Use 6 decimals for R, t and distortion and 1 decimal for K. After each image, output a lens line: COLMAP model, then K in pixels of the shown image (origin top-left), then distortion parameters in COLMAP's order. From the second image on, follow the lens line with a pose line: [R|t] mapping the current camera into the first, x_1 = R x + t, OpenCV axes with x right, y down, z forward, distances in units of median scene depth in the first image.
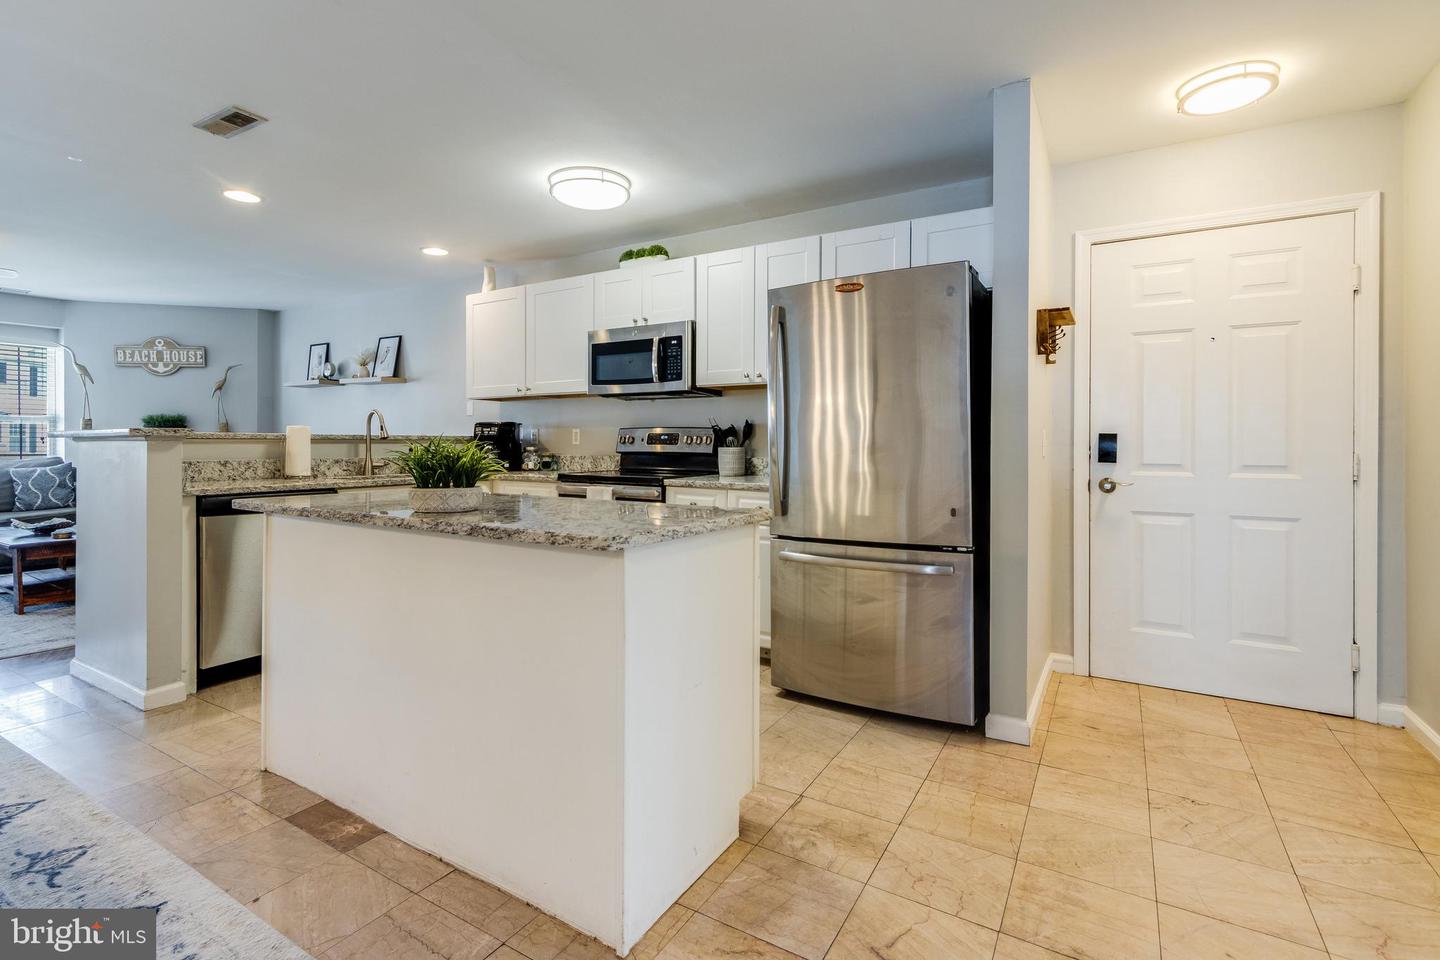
lens RADIAL K [[663.3, 0, 711.9], [0, 663.3, 446.4], [0, 0, 1]] dist [-0.002299, -0.000749]
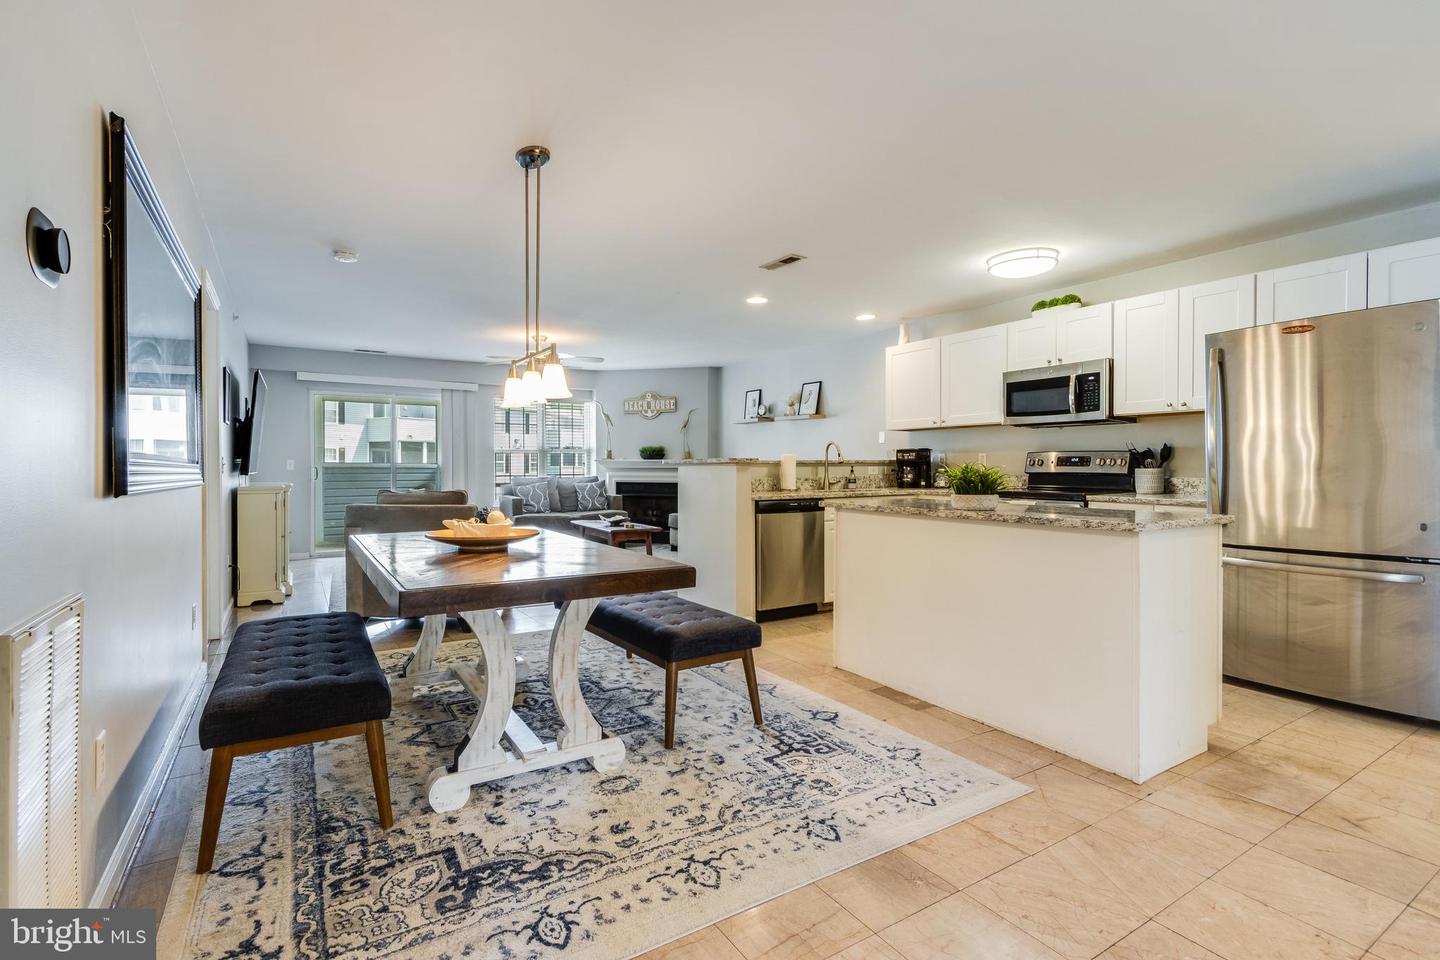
lens RADIAL K [[664.7, 0, 700.6], [0, 664.7, 470.5], [0, 0, 1]] dist [0.001416, -0.000545]
pose [[0.886659, -0.001624, -0.462422, -0.119892], [0.003605, 0.999988, 0.003401, -0.001436], [0.462410, -0.004683, 0.886654, -0.337987]]
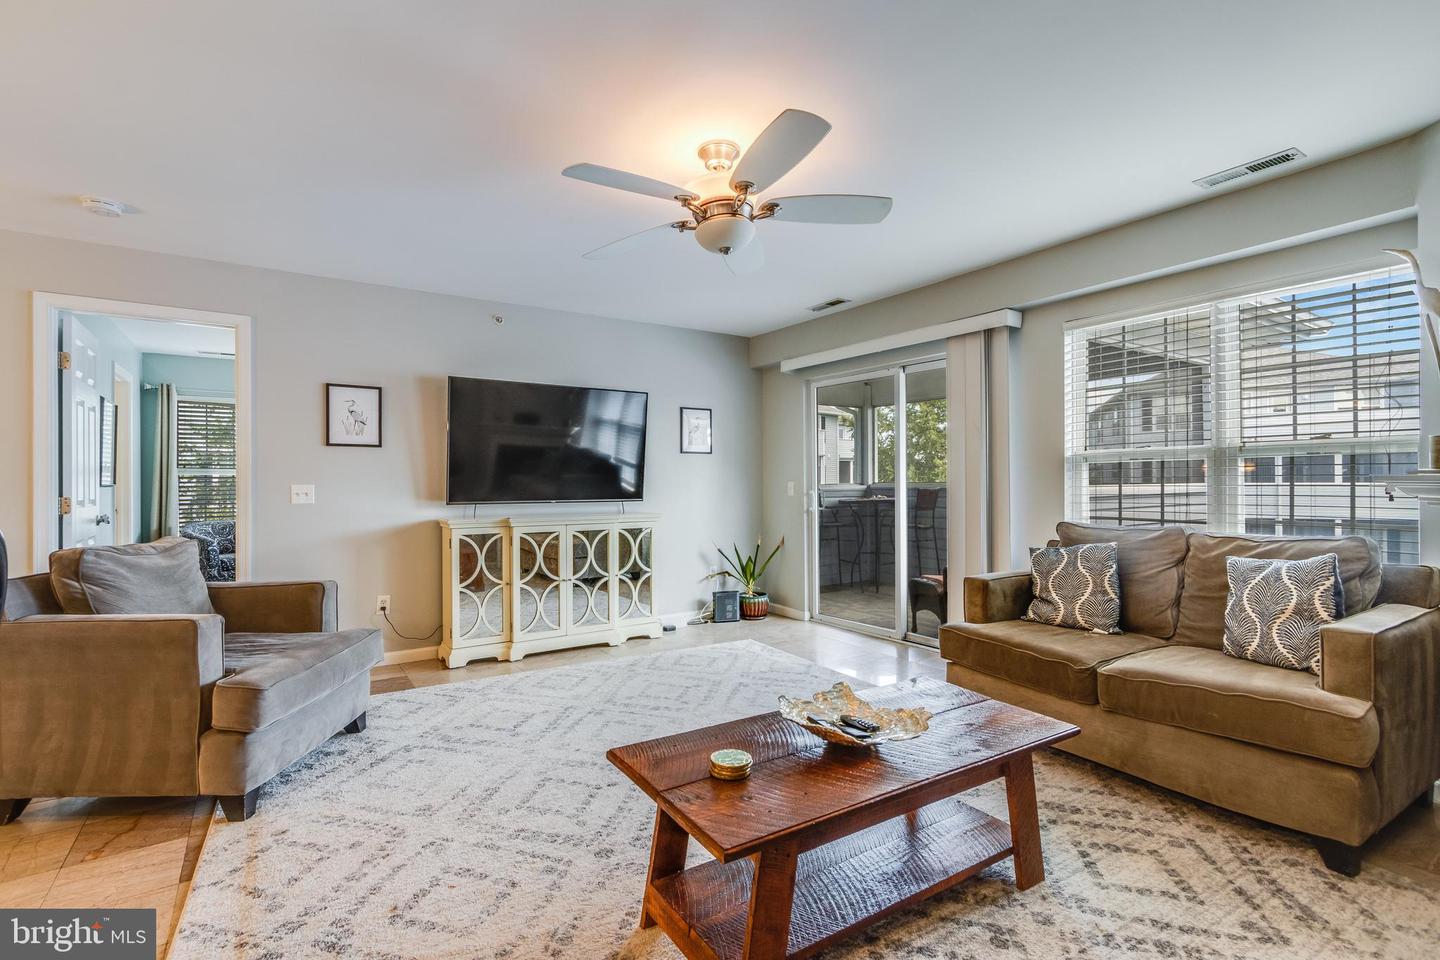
lens RADIAL K [[658.8, 0, 701.4], [0, 658.8, 477.7], [0, 0, 1]] dist [0.003384, 0.000429]
pose [[-0.439515, -0.008873, -0.898192, -0.691790], [-0.002345, 0.999959, -0.008732, -0.022762], [0.898232, -0.001732, -0.439518, 1.232798]]
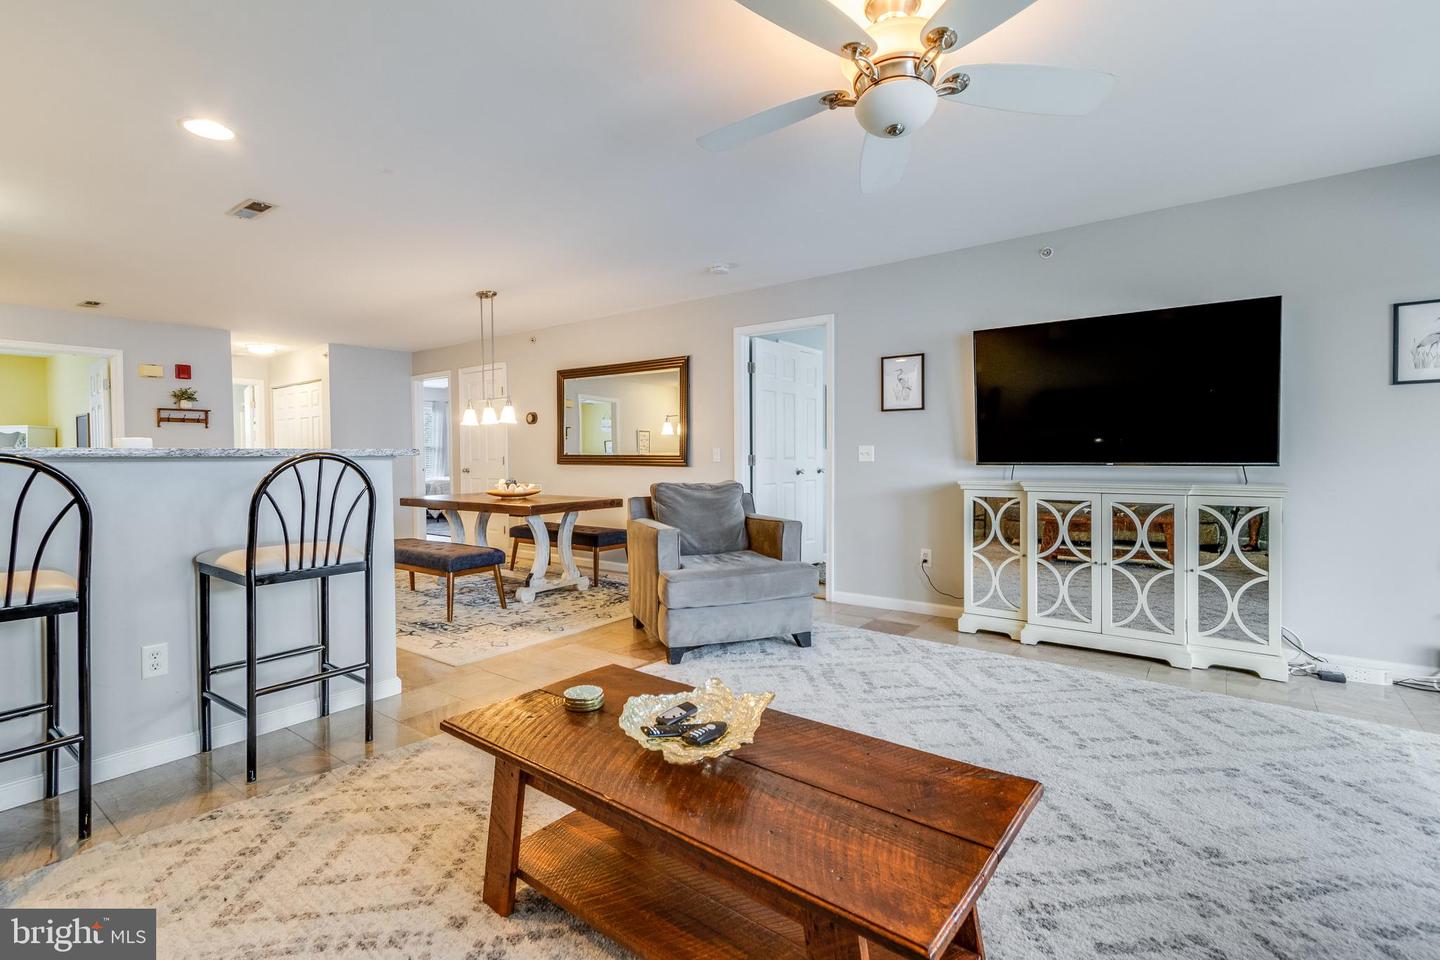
lens RADIAL K [[664.7, 0, 700.6], [0, 664.7, 470.5], [0, 0, 1]] dist [0.001416, -0.000545]
pose [[-0.990961, 0.003771, 0.134098, -1.189425], [0.007803, 0.999533, 0.029557, -0.012463], [-0.133924, 0.030336, -0.990527, 1.482214]]
